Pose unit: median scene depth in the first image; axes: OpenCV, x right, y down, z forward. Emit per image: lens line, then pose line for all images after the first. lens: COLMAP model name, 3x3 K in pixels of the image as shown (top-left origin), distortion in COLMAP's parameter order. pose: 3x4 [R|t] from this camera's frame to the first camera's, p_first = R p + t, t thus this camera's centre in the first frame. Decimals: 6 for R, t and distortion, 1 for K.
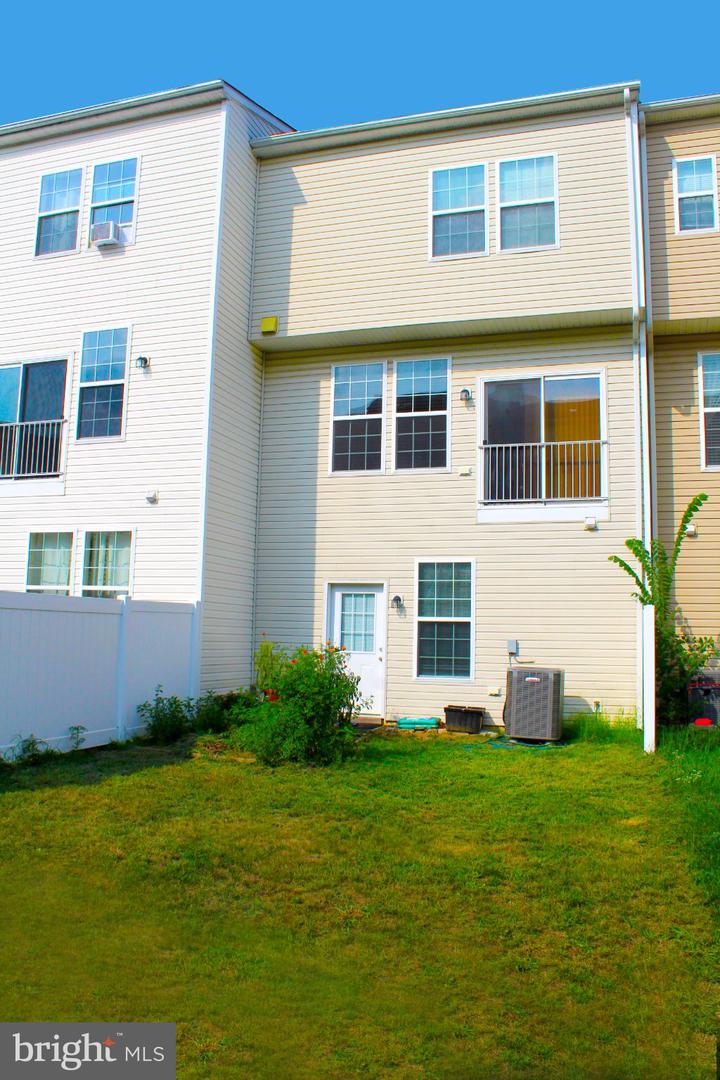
lens RADIAL K [[887.7, 0, 360.6], [0, 887.7, 535.6], [0, 0, 1]] dist [-0.136524, 0.088897]
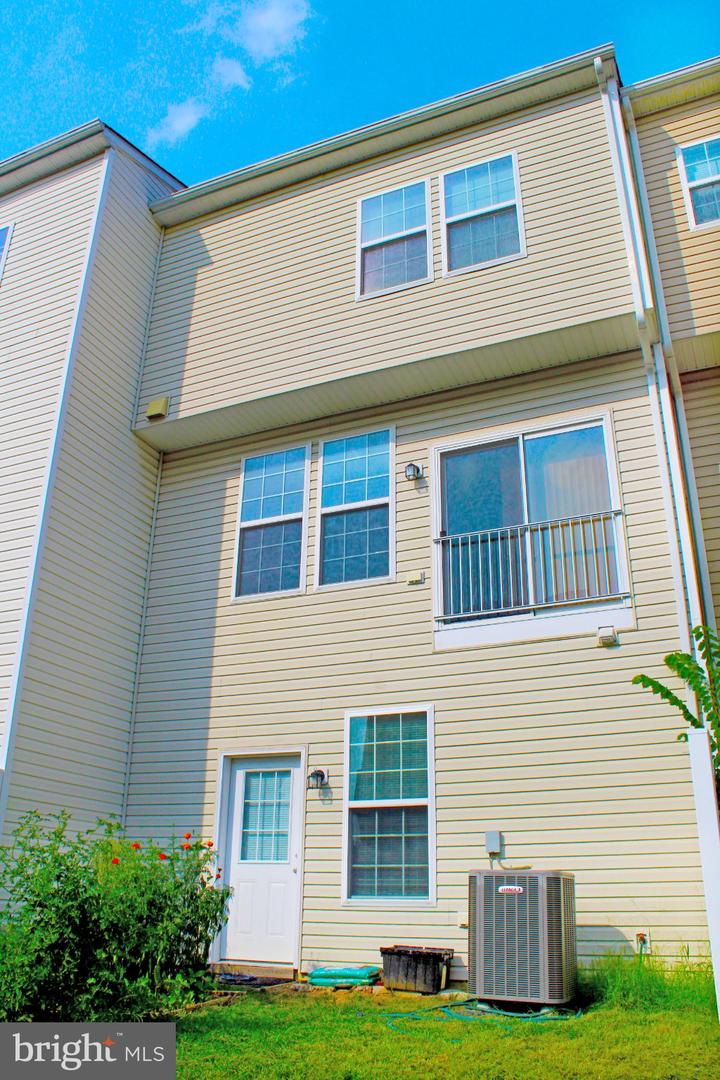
lens RADIAL K [[887.7, 0, 360.2], [0, 887.7, 546.7], [0, 0, 1]] dist [-0.136524, 0.088897]
pose [[0.993978, -0.047518, -0.098745, 0.145674], [0.018187, 0.960130, -0.278961, 0.093357], [0.108063, 0.275485, 0.955212, 0.349697]]
